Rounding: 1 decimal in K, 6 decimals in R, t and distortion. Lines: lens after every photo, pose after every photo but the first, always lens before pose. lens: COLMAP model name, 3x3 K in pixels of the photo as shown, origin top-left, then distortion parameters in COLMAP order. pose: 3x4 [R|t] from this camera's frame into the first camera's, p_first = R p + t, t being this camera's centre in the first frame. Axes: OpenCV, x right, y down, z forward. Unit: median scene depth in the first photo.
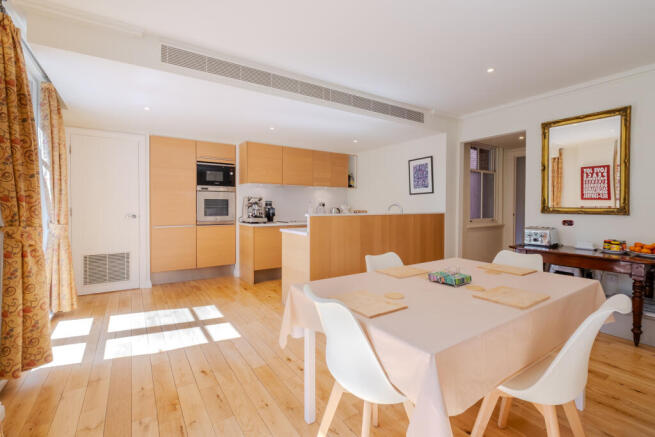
lens RADIAL K [[297.1, 0, 323.9], [0, 297.1, 212.7], [0, 0, 1]] dist [-0.001601, -0.000261]
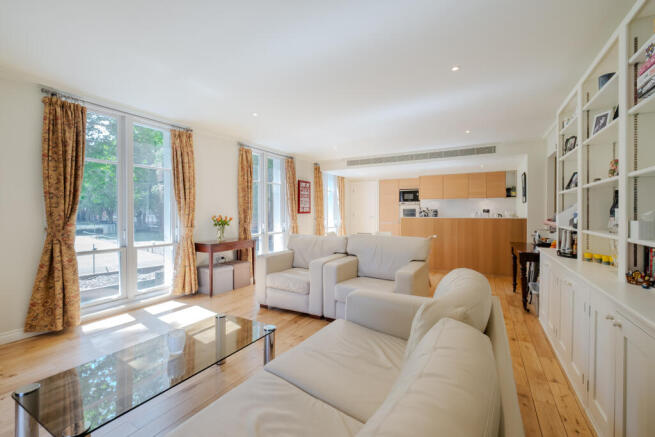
lens RADIAL K [[297.1, 0, 323.9], [0, 297.1, 212.7], [0, 0, 1]] dist [-0.001601, -0.000261]
pose [[0.452525, -0.001726, -0.891750, 1.028504], [-0.012469, 0.999888, -0.008263, 0.000101], [0.891664, 0.014859, 0.452453, -0.299707]]
